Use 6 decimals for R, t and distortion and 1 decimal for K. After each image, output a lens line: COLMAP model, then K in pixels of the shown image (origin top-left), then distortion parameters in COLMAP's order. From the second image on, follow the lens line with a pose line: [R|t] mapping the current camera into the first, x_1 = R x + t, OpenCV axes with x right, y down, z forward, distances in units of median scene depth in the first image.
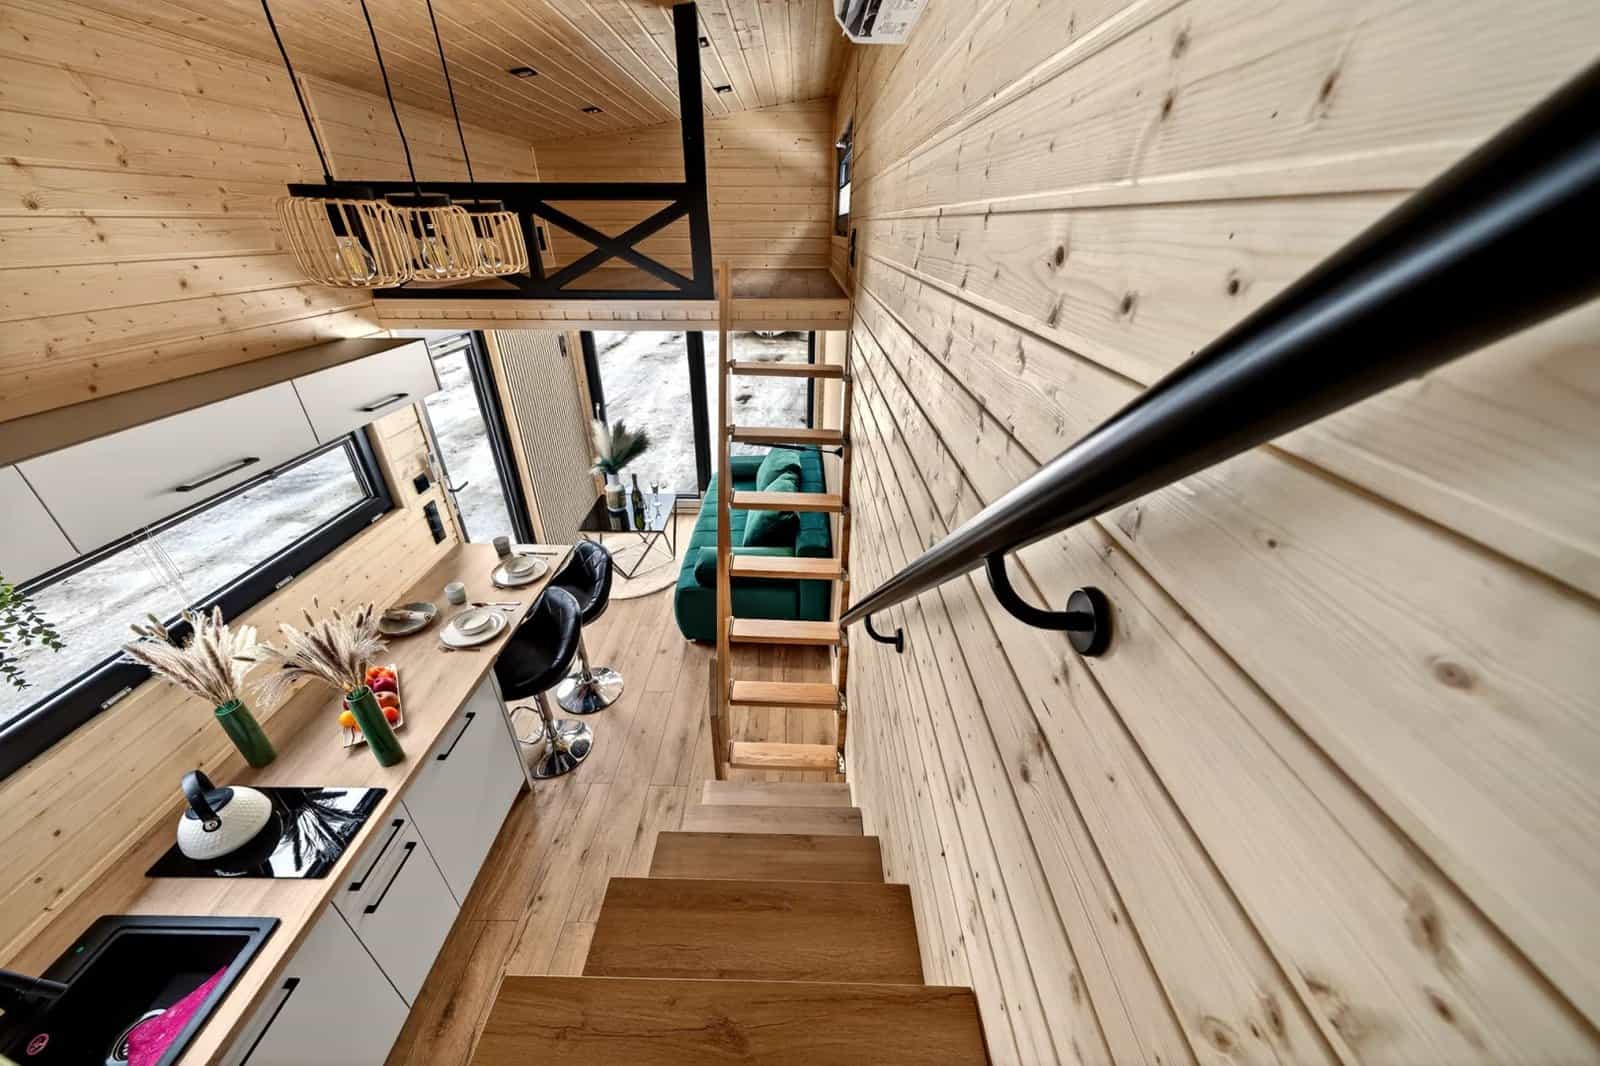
lens RADIAL K [[543.0, 0, 787.8], [0, 543.0, 539.1], [0, 0, 1]] dist [0.002965, -0.000149]
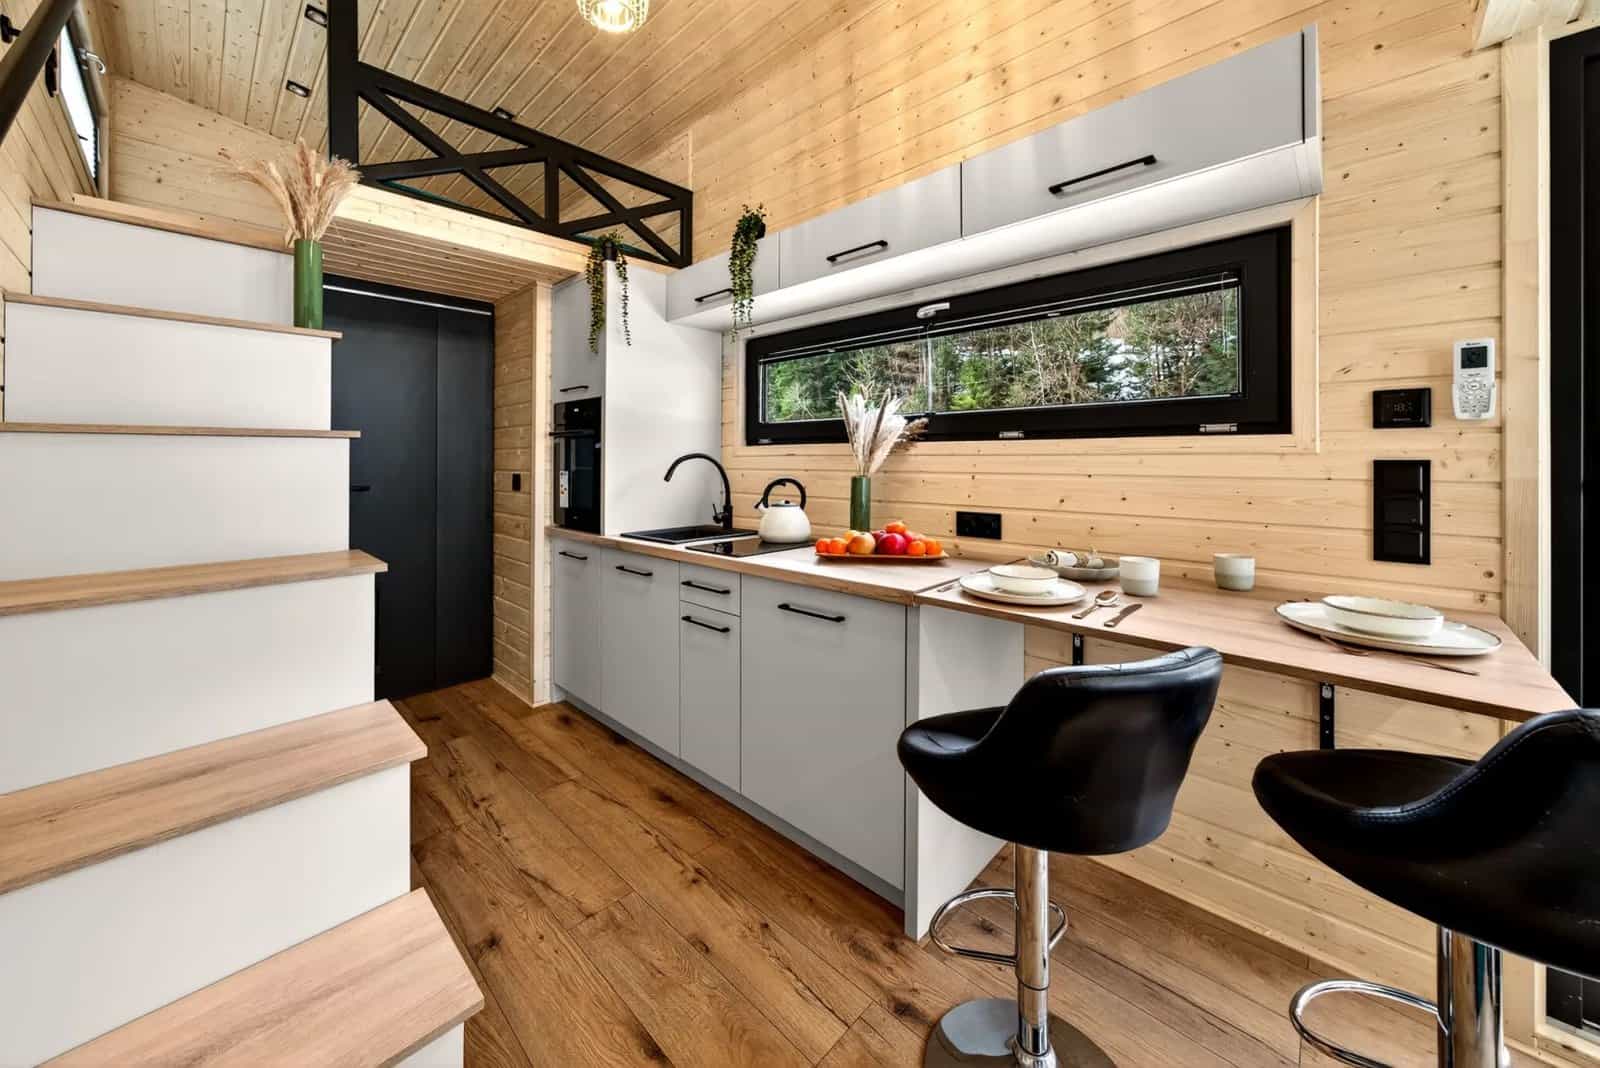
lens RADIAL K [[580.2, 0, 792.6], [0, 580.2, 453.4], [0, 0, 1]] dist [0.001627, 0.000220]
pose [[-0.681722, -0.002151, -0.731609, -0.016768], [-0.352639, 0.877132, 0.326015, -0.053864], [0.641016, 0.480245, -0.598718, 1.042266]]
